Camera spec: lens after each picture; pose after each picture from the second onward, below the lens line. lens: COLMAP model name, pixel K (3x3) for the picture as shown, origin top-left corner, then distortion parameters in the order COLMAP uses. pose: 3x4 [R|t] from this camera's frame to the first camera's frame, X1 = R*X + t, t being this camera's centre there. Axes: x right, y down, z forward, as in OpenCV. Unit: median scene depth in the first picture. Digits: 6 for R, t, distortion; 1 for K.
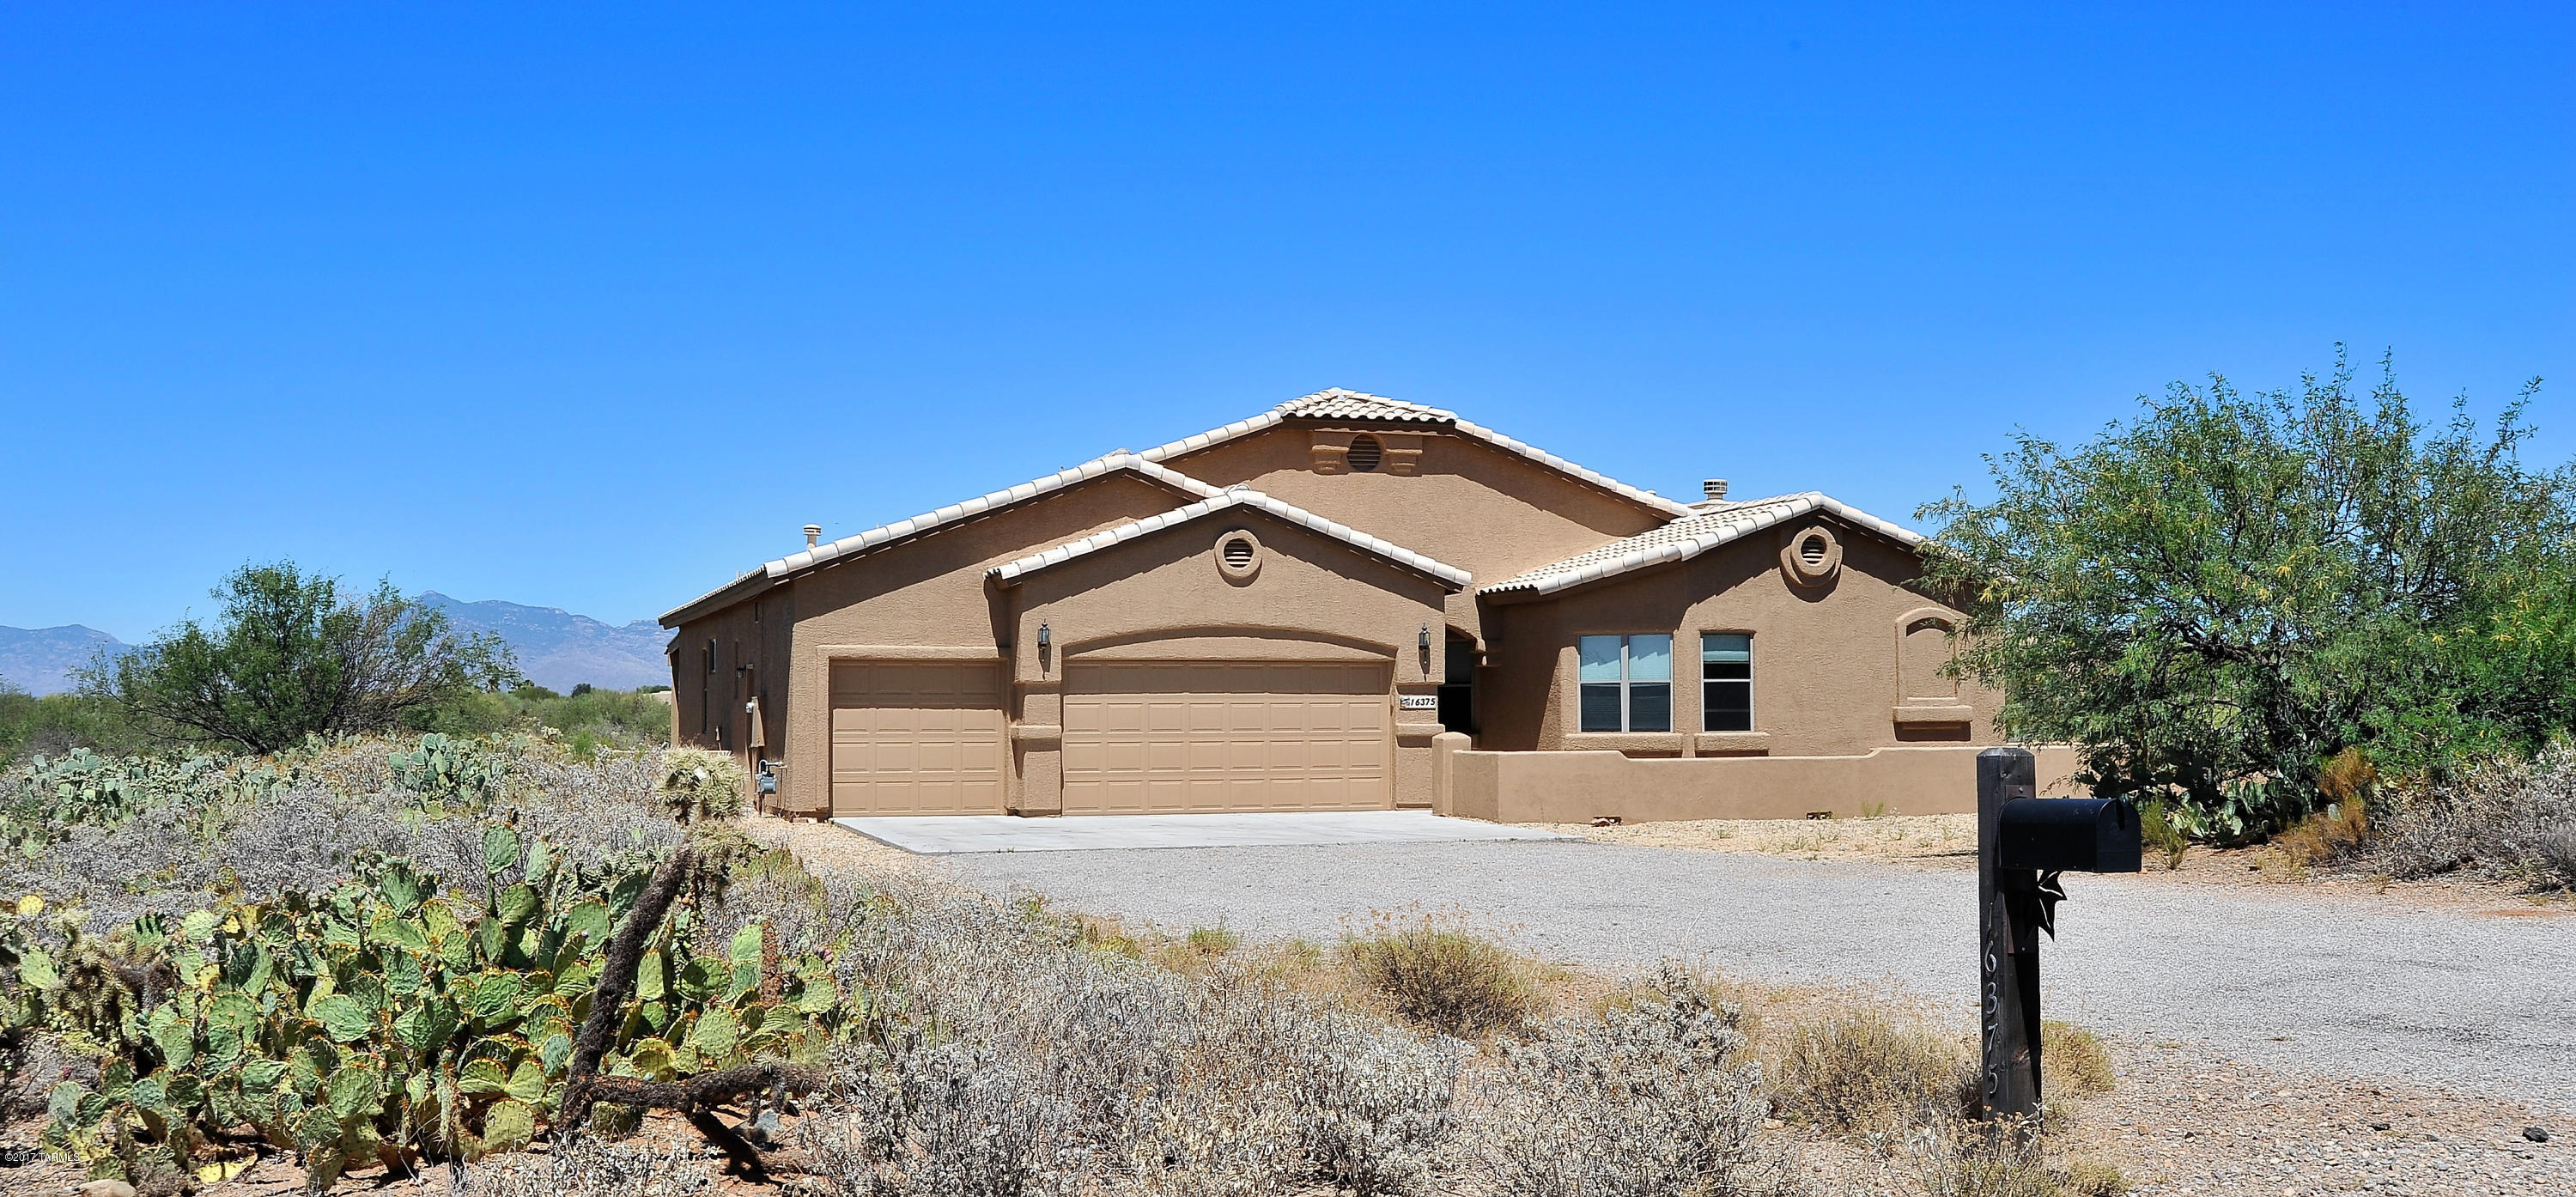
lens RADIAL K [[2435.9, 0, 1277.0], [0, 2435.9, 594.2], [0, 0, 1]] dist [-0.007960, 0.000000]
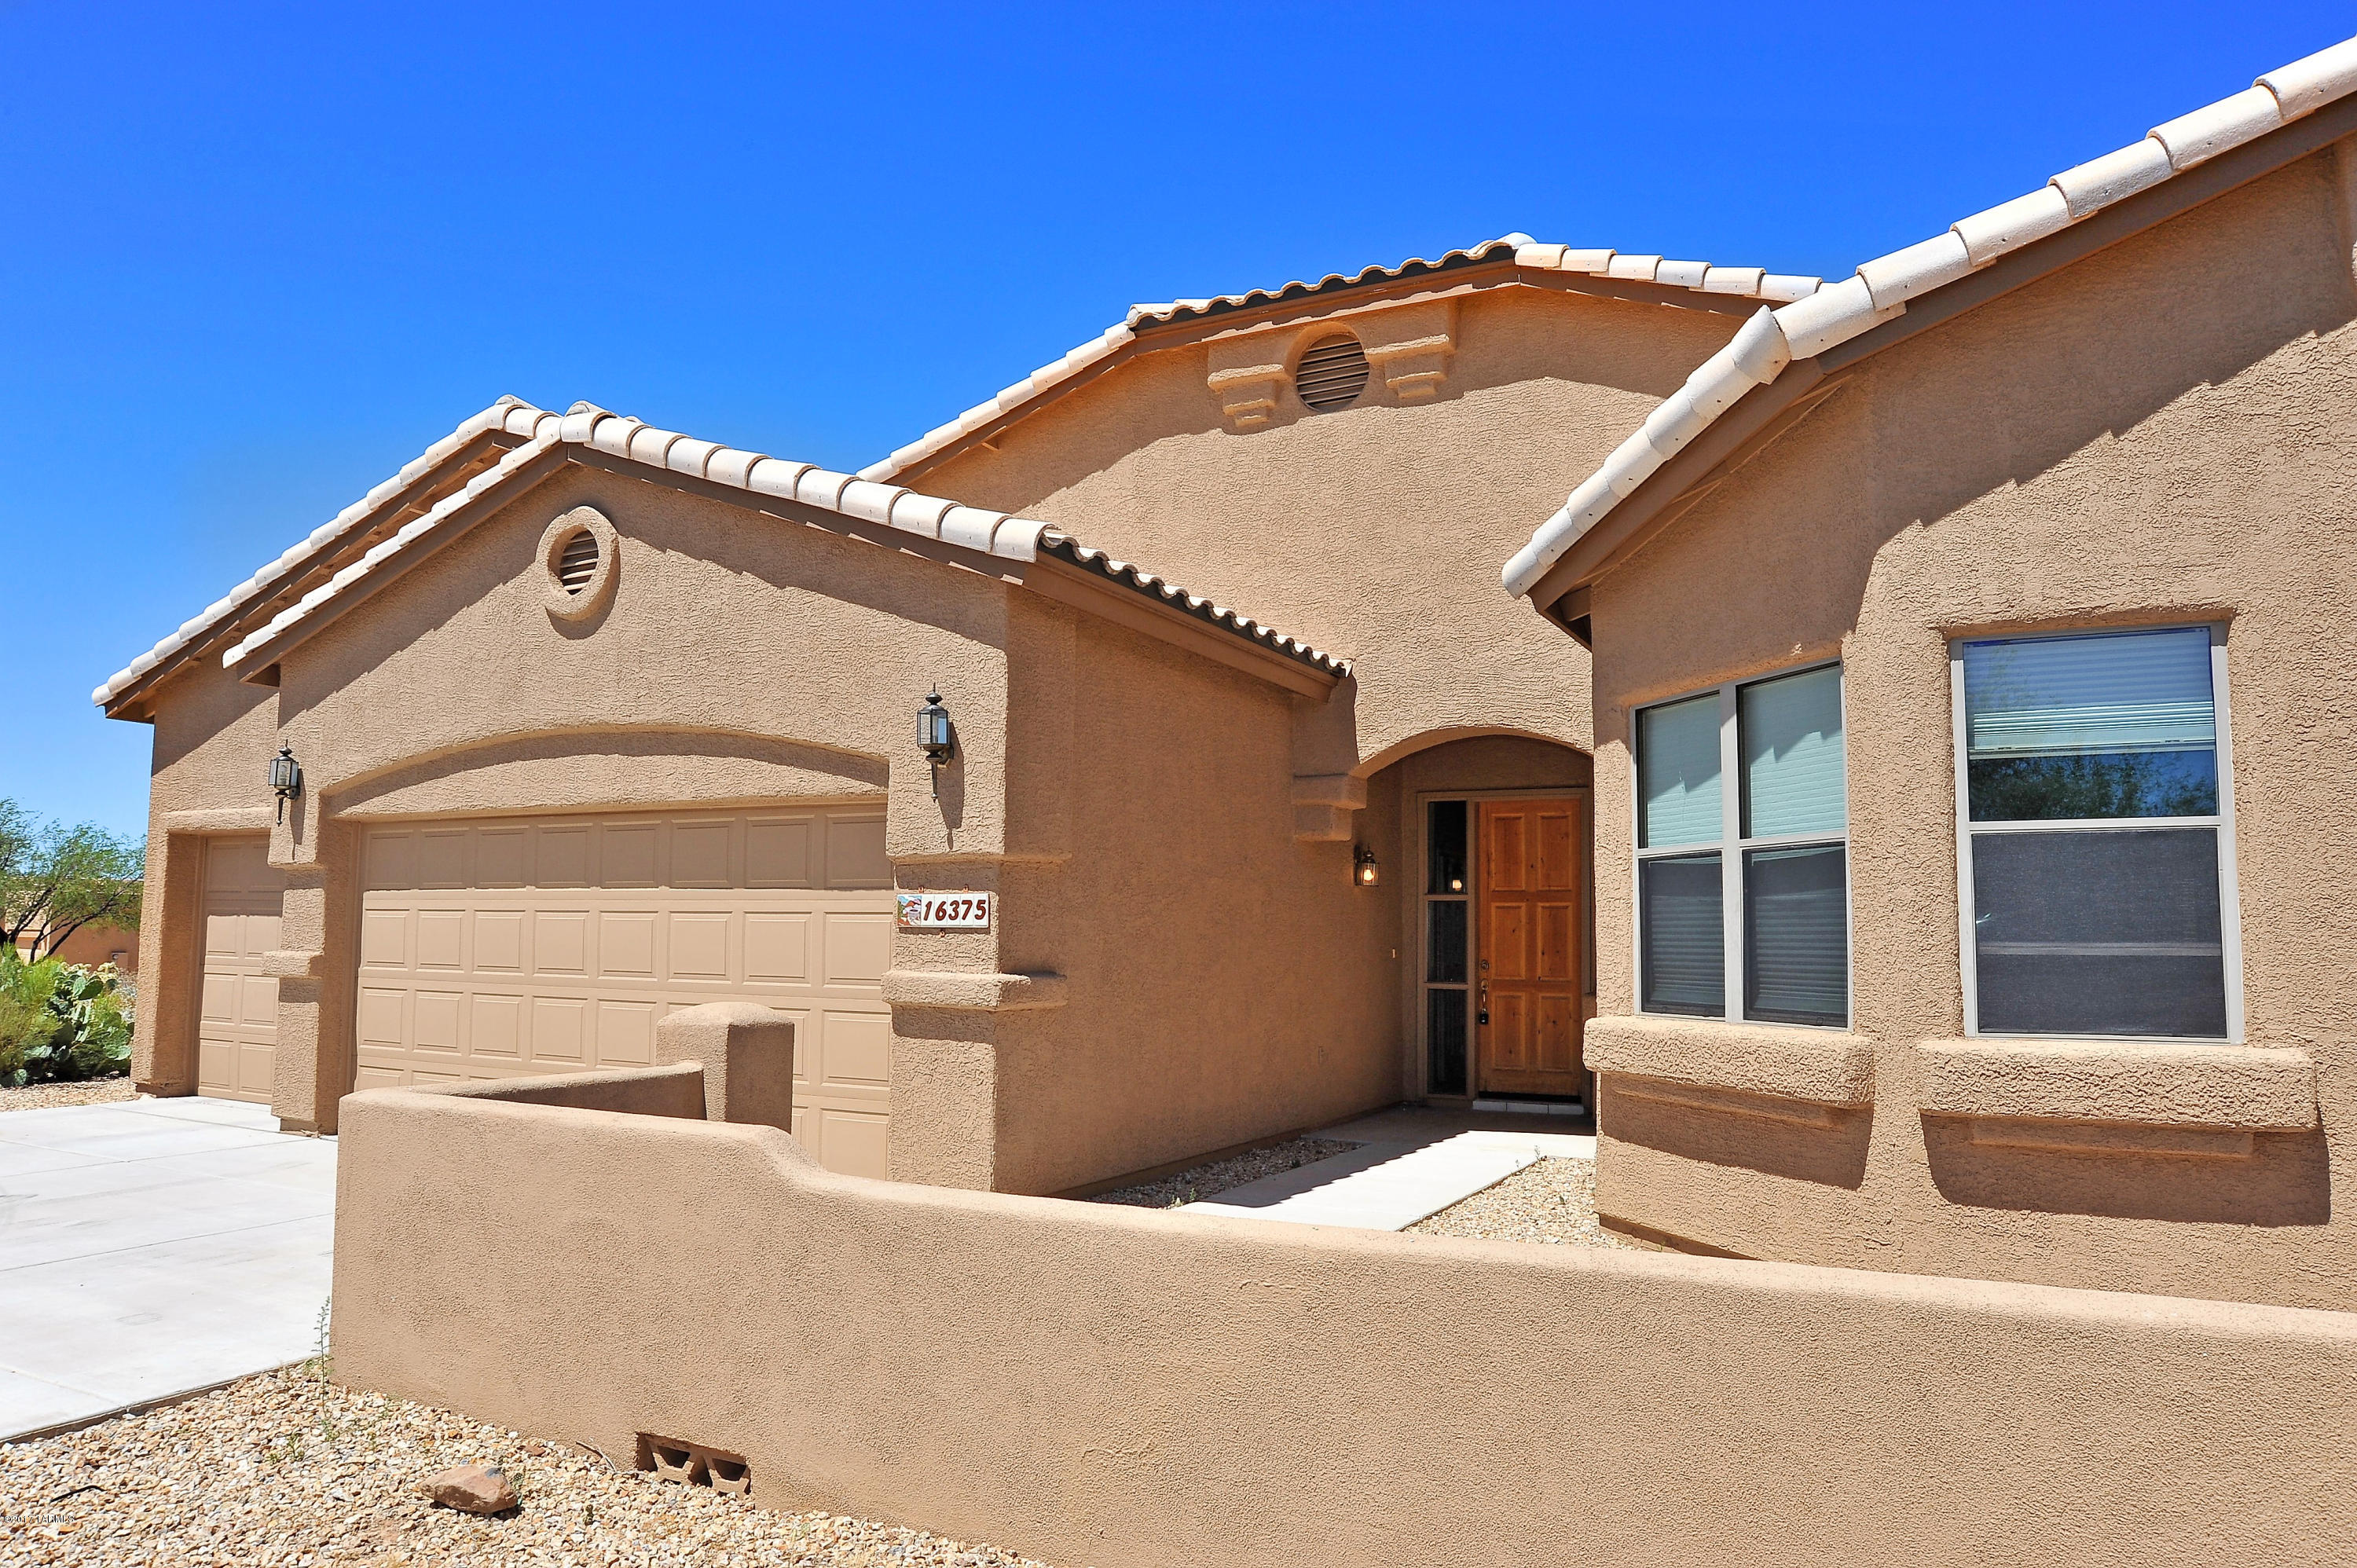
lens RADIAL K [[1515.1, 0, 1183.3], [0, 1515.1, 787.2], [0, 0, 1]] dist [-0.049101, 0.003165]
pose [[0.680986, -0.060271, -0.729812, 0.239221], [0.020496, 0.997786, -0.063277, 0.040514], [0.732010, 0.028133, 0.680713, 0.863416]]
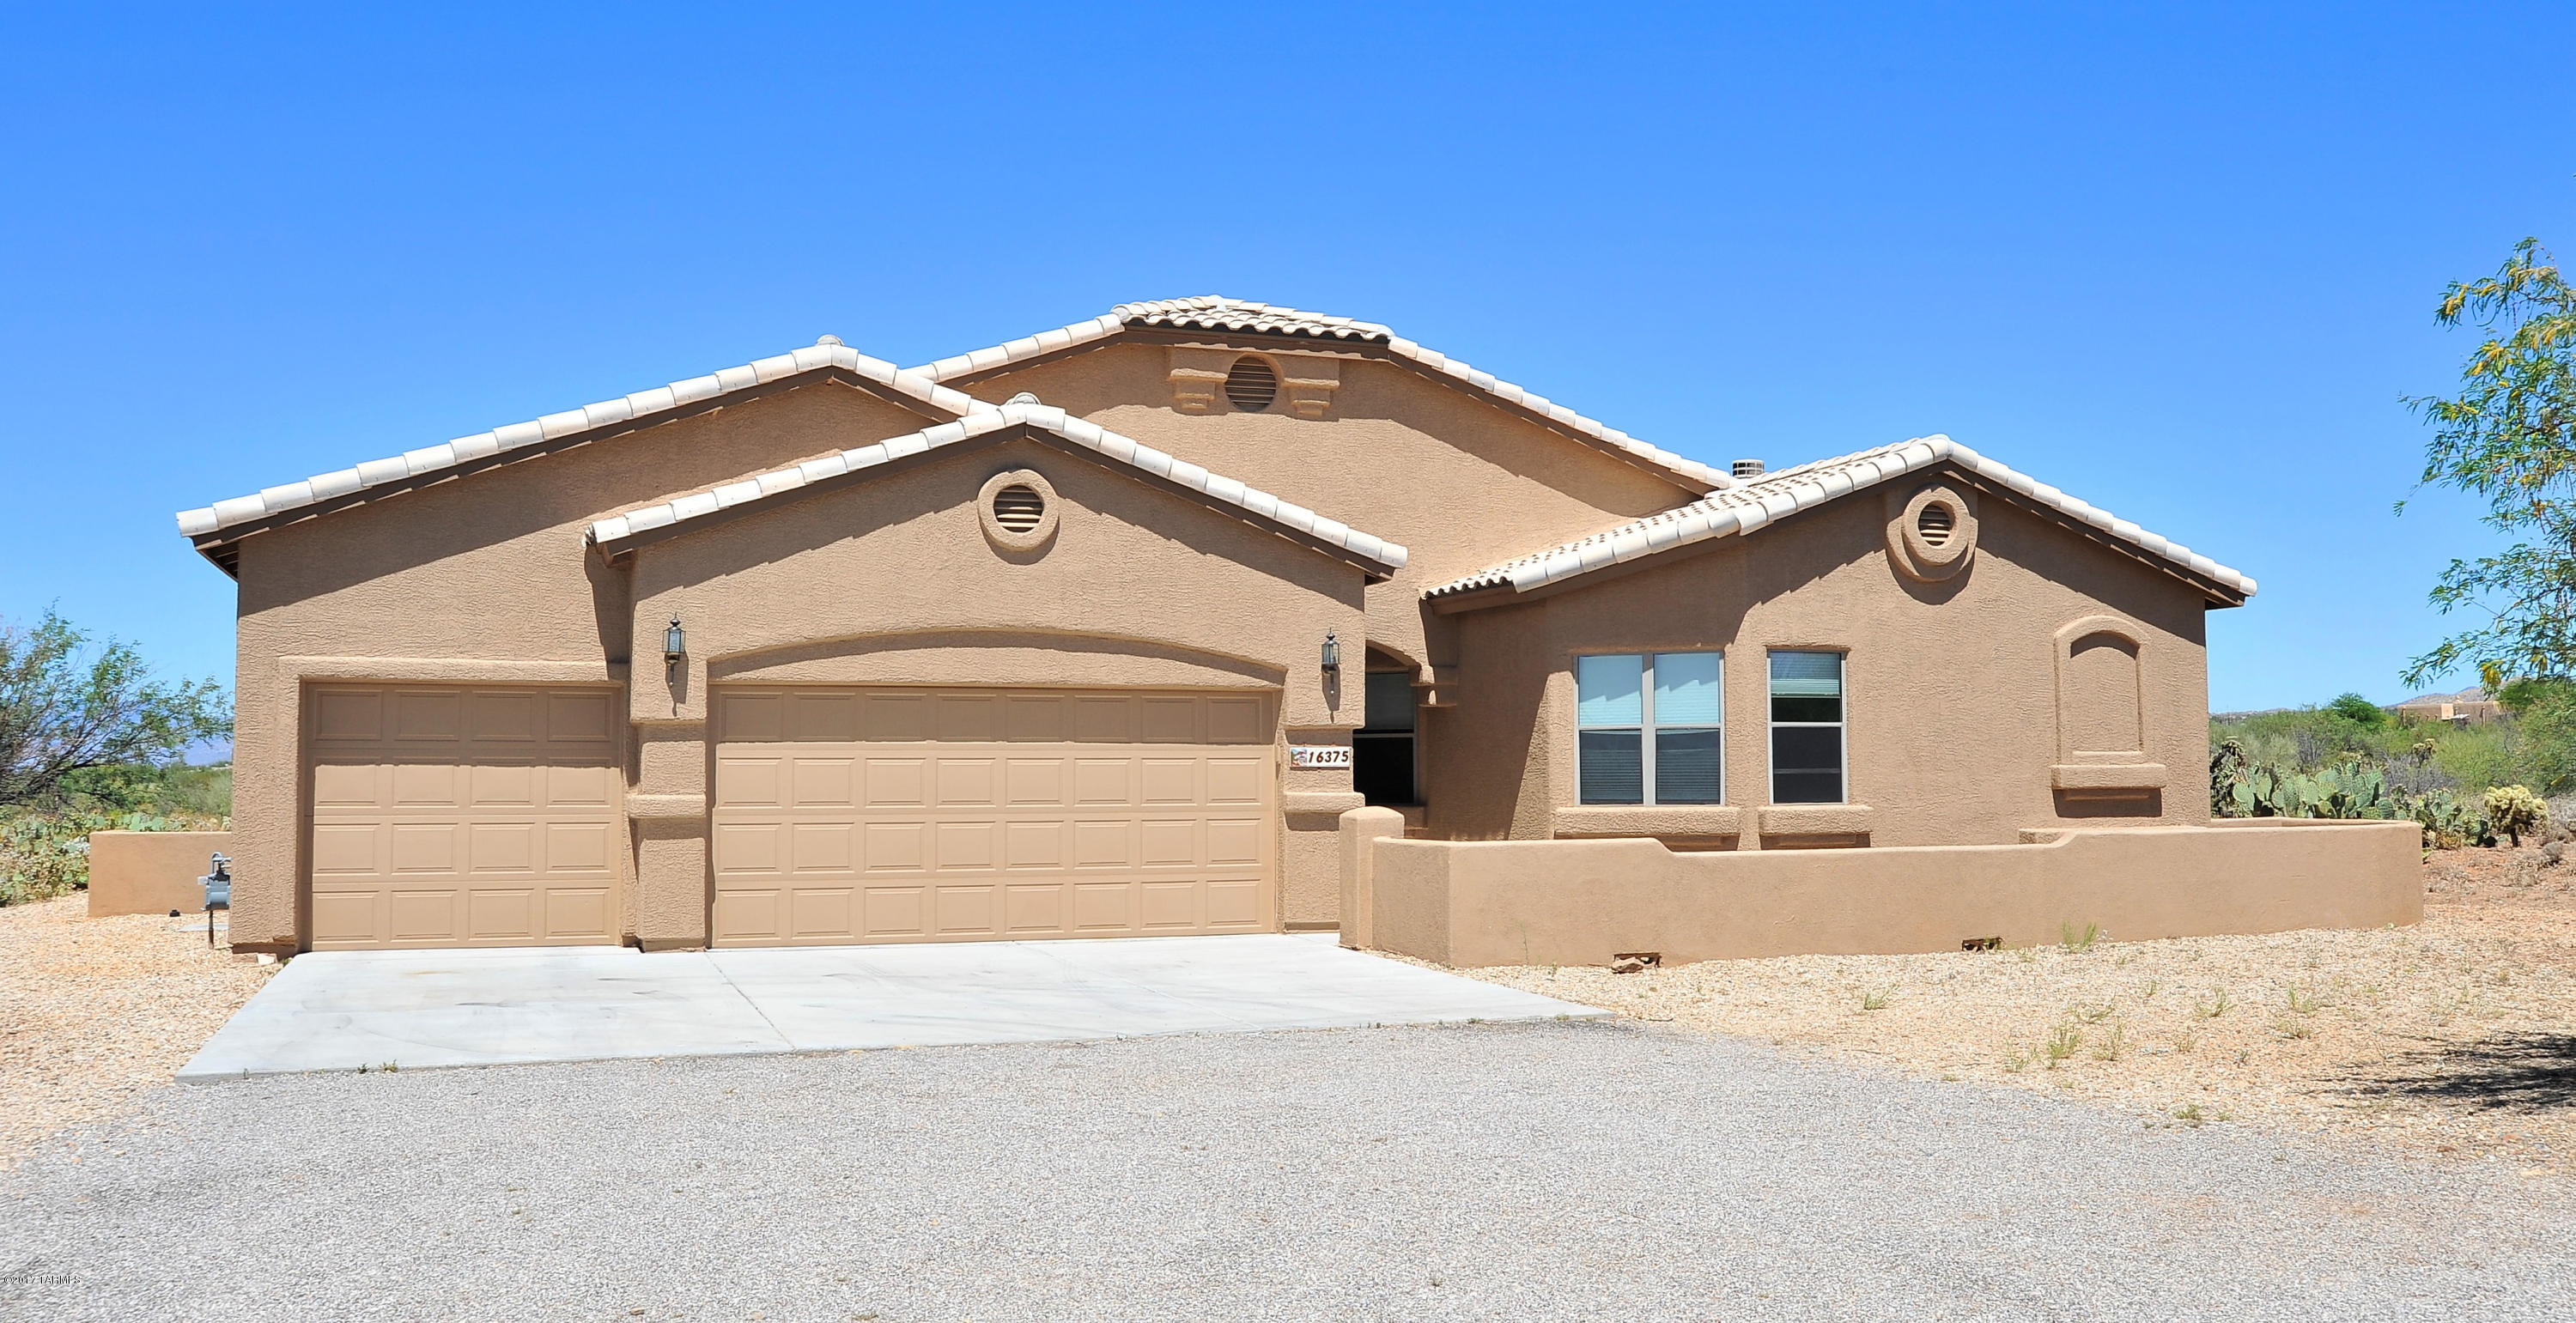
lens RADIAL K [[2190.9, 0, 1306.2], [0, 2190.9, 659.7], [0, 0, 1]] dist [-0.043108, 0.001311]
pose [[0.999808, 0.001349, 0.019547, 0.042806], [-0.001229, 0.999980, -0.006140, 0.022833], [-0.019555, 0.006115, 0.999790, 0.440731]]
